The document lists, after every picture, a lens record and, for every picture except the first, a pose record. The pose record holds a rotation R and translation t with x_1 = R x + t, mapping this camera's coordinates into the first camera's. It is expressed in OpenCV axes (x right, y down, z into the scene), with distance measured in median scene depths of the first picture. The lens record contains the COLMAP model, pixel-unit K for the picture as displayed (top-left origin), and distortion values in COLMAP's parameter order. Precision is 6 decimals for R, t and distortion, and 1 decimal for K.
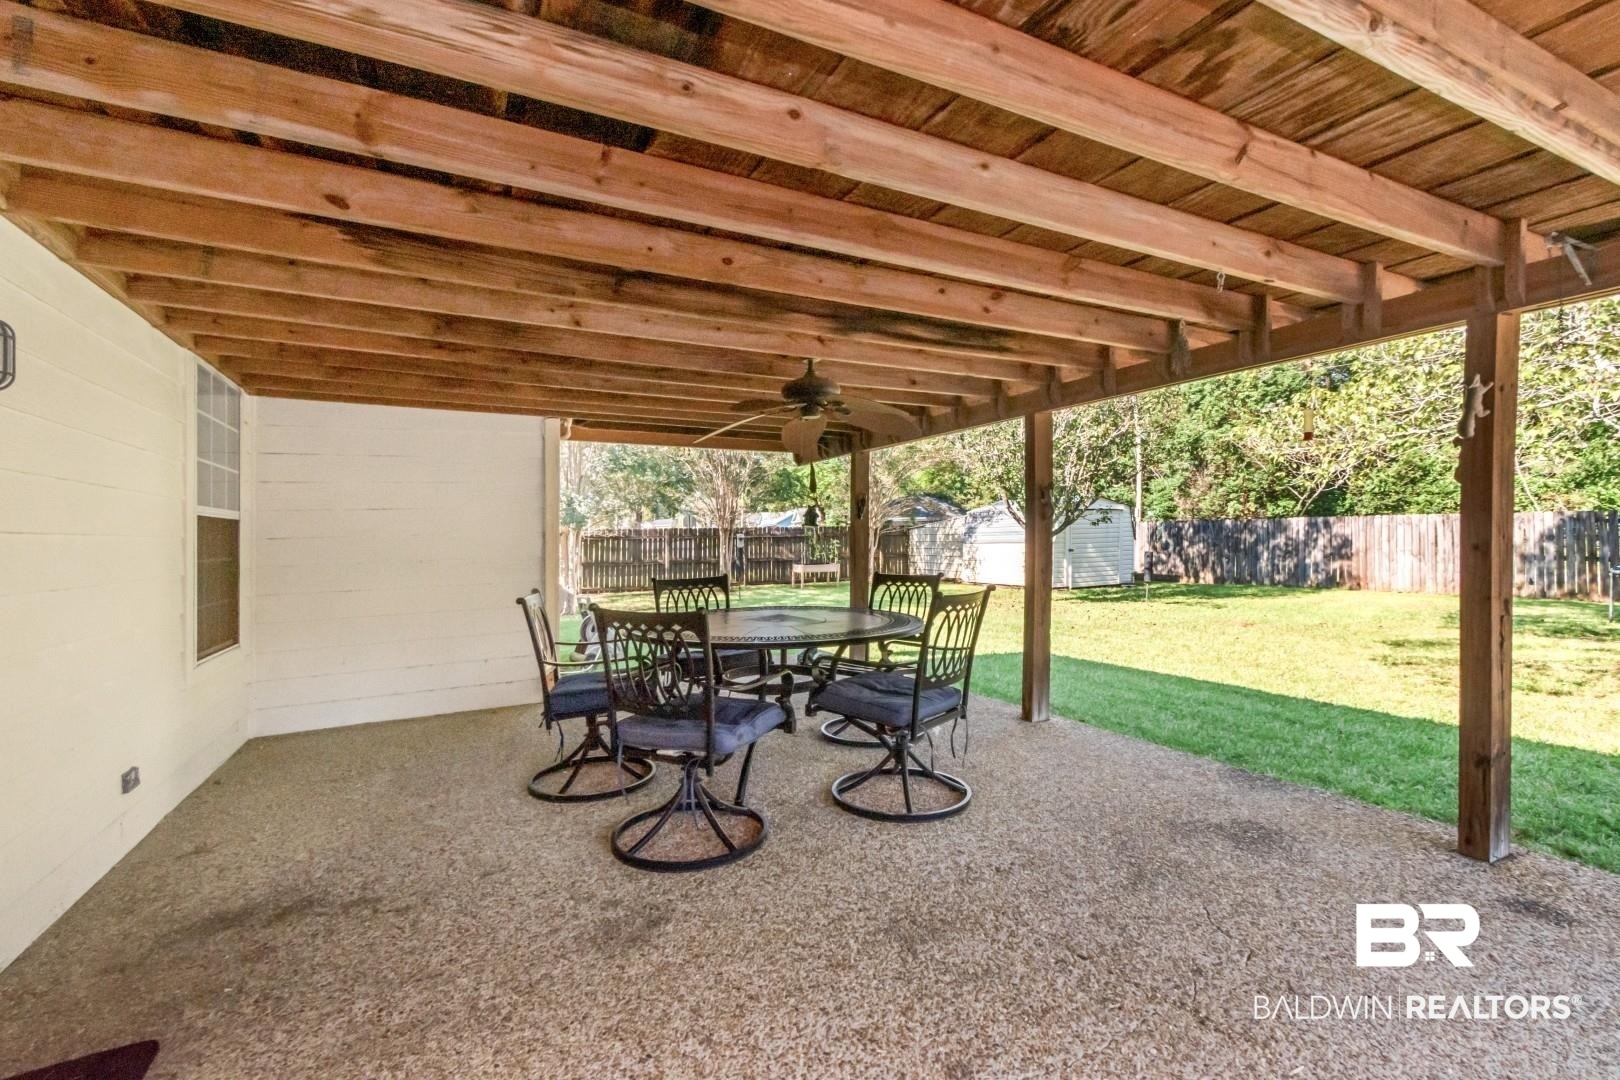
lens RADIAL K [[737.1, 0, 777.1], [0, 737.1, 568.2], [0, 0, 1]] dist [0.000794, -0.002563]
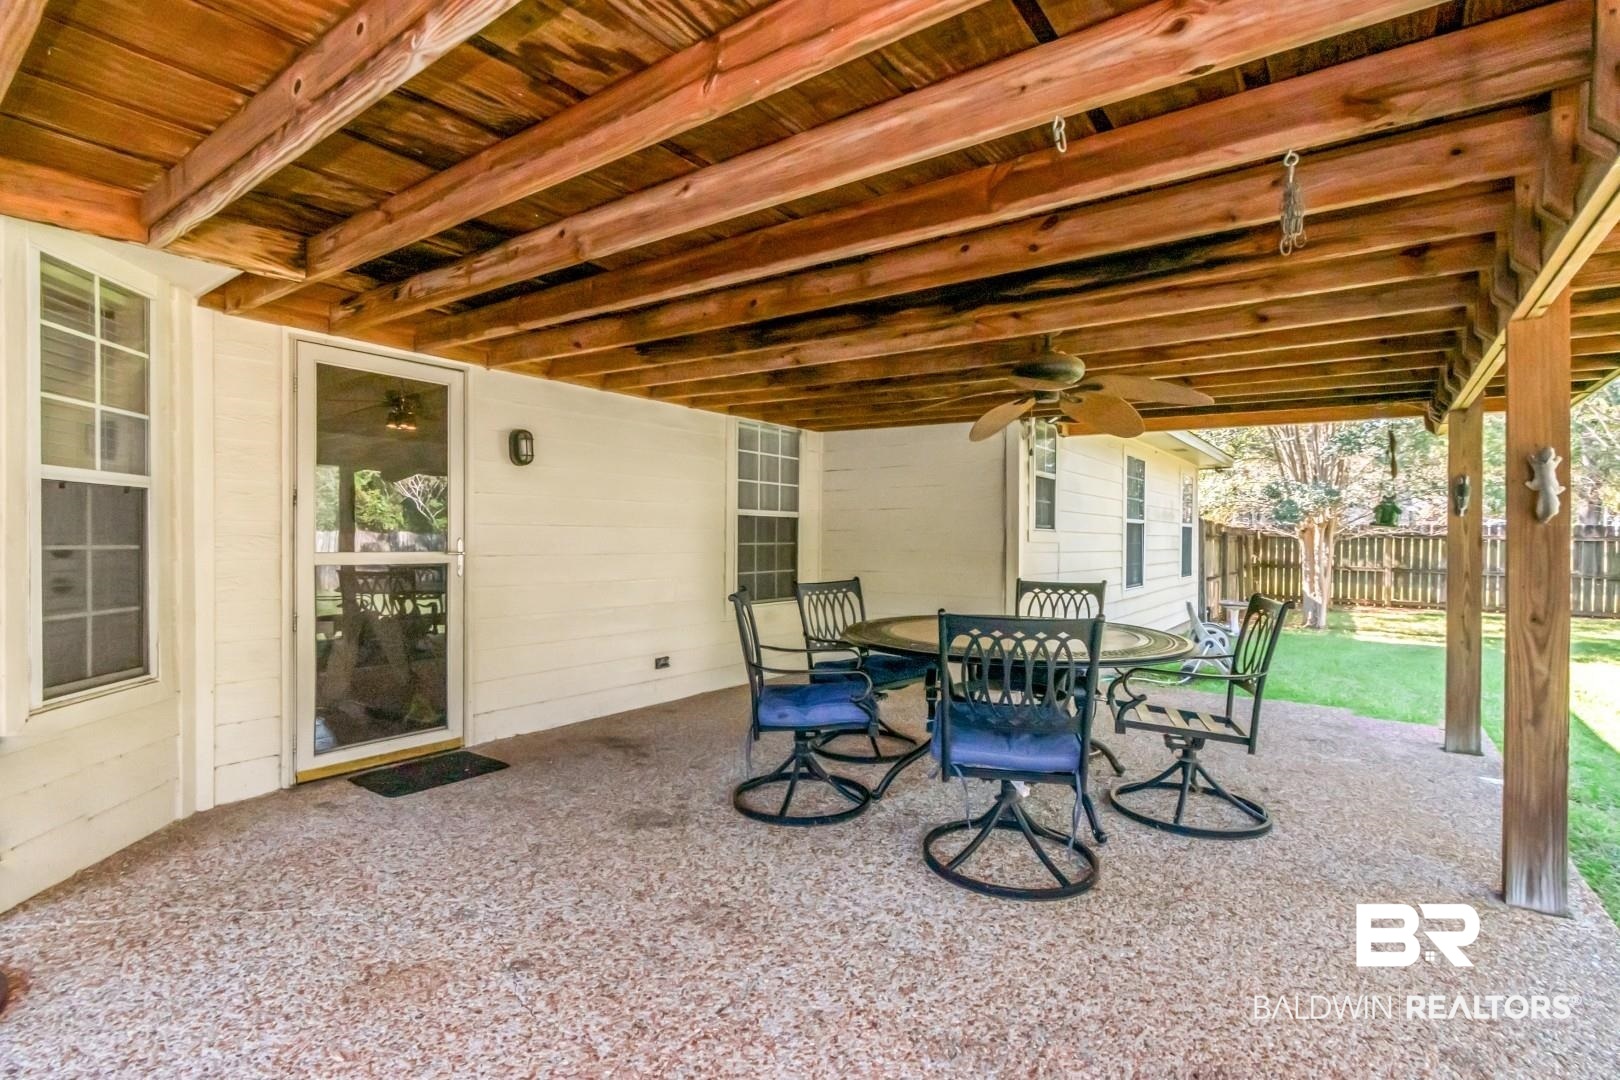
lens RADIAL K [[737.1, 0, 798.7], [0, 737.1, 547.5], [0, 0, 1]] dist [0.000794, -0.002563]
pose [[0.462897, 0.039325, -0.885539, 0.967283], [-0.055031, 0.998363, 0.015569, -0.045673], [0.884702, 0.041526, 0.464303, 0.503364]]
